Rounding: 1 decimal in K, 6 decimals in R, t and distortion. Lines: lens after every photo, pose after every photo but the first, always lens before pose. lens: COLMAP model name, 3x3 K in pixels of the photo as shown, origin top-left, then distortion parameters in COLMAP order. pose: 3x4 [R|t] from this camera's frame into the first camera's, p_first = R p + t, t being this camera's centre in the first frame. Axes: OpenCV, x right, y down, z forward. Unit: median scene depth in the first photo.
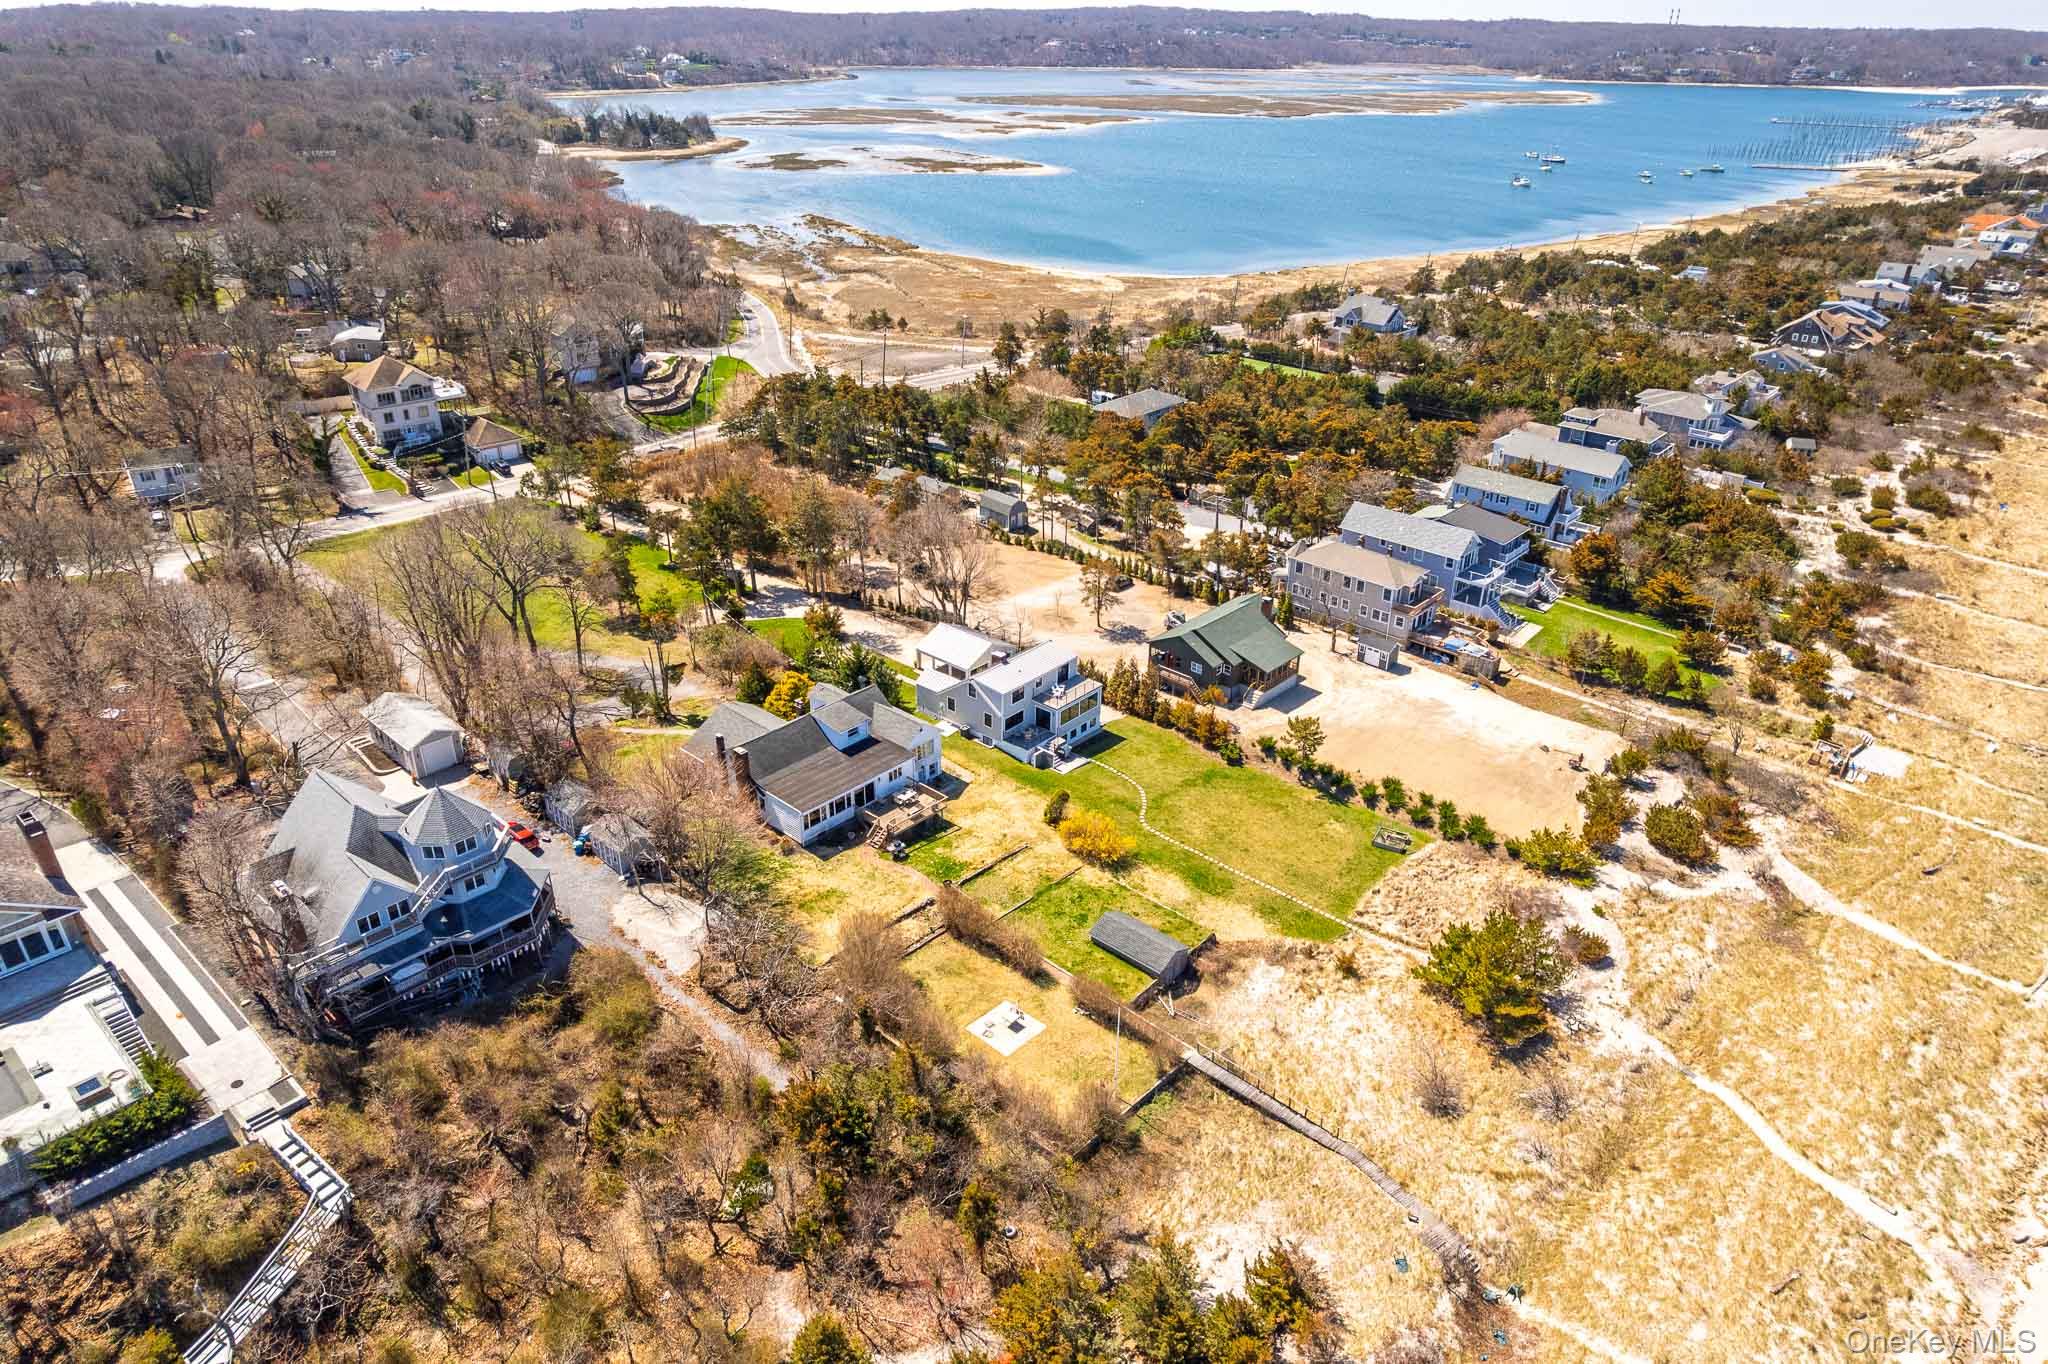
lens RADIAL K [[1329.0, 0, 1024.0], [0, 1329.0, 682.0], [0, 0, 1]] dist [-0.107589, 0.093110]
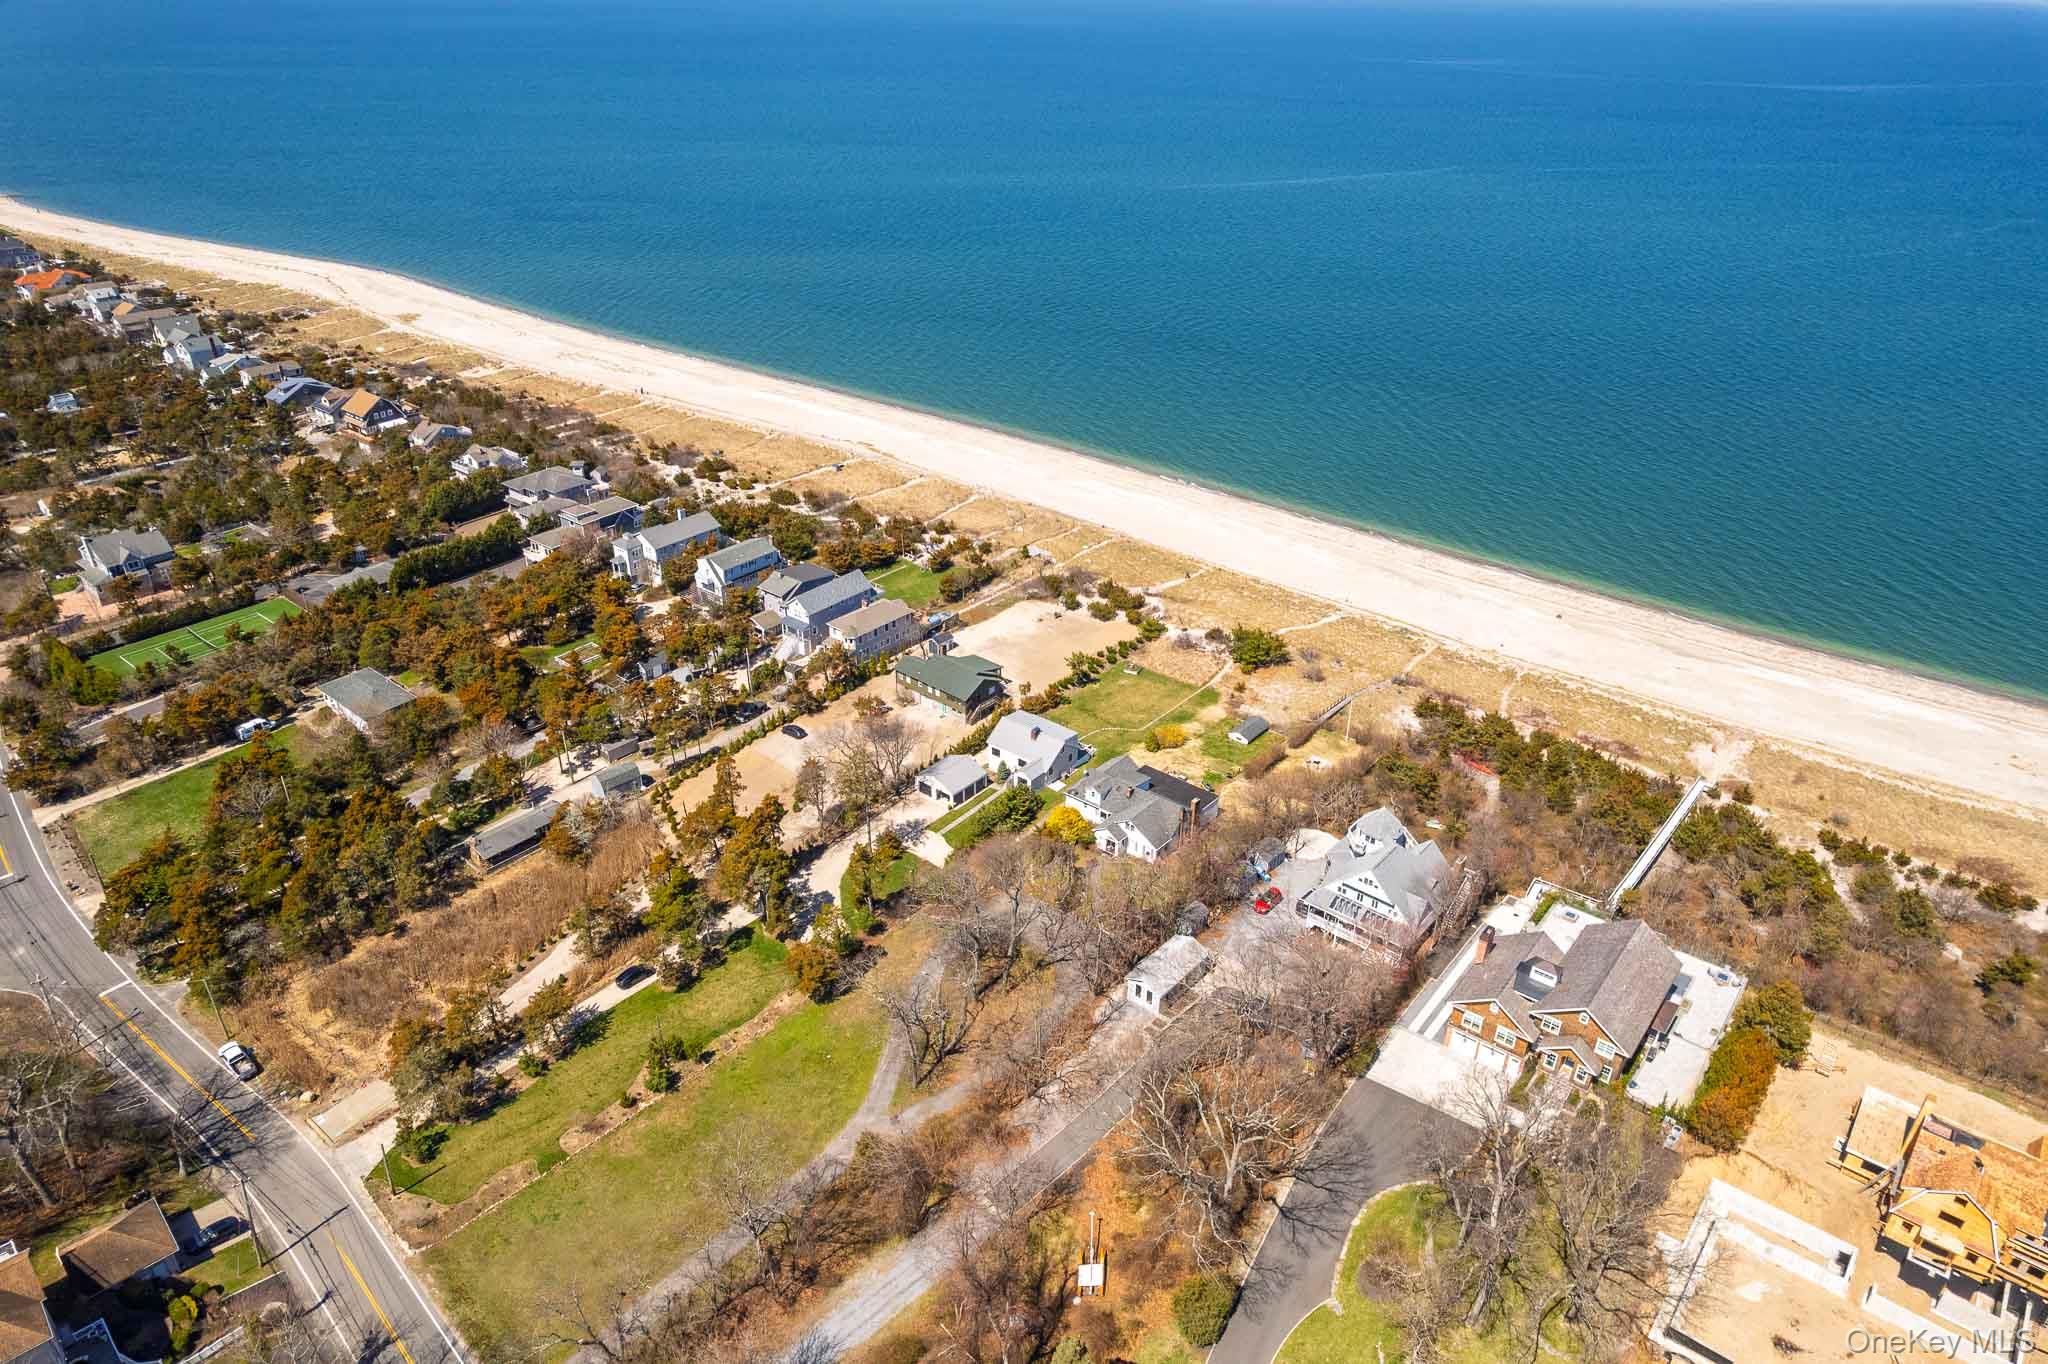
lens RADIAL K [[1310.5, 0, 1031.7], [0, 1310.5, 705.4], [0, 0, 1]] dist [-0.080064, 0.070987]
pose [[-0.055757, -0.501188, 0.863540, -1.186720], [0.436908, 0.765437, 0.472460, -0.687970], [-0.897776, 0.403631, 0.176294, 0.651411]]
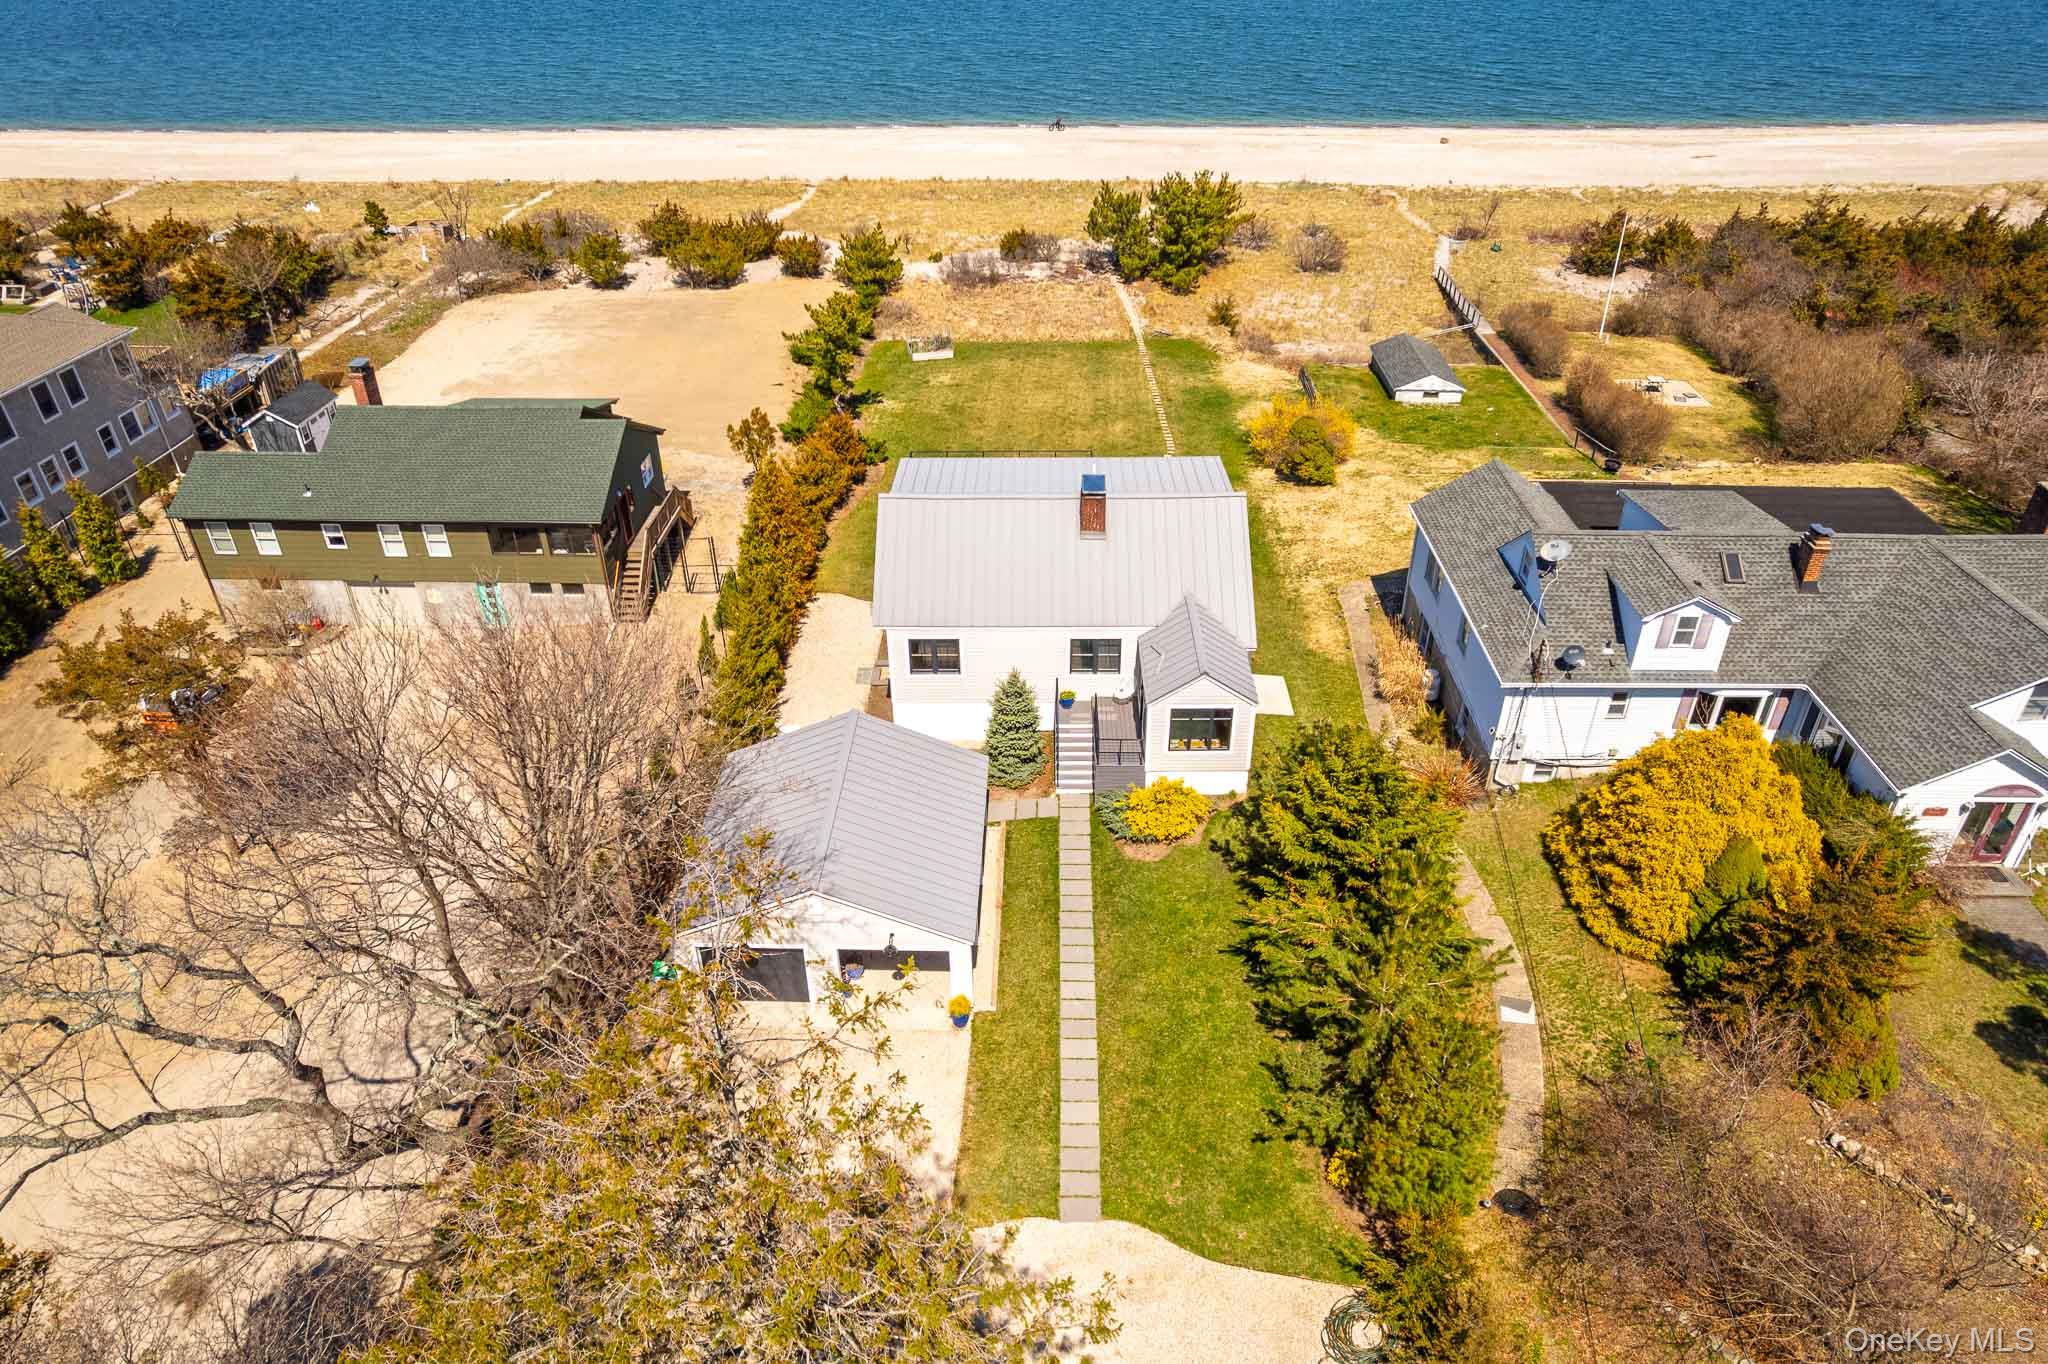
lens RADIAL K [[1310.5, 0, 1031.7], [0, 1310.5, 705.4], [0, 0, 1]] dist [-0.080064, 0.070987]
pose [[-0.659235, -0.421735, 0.622535, -0.208126], [0.336047, 0.575389, 0.745654, -0.212438], [-0.672668, 0.700762, -0.237594, 1.012763]]
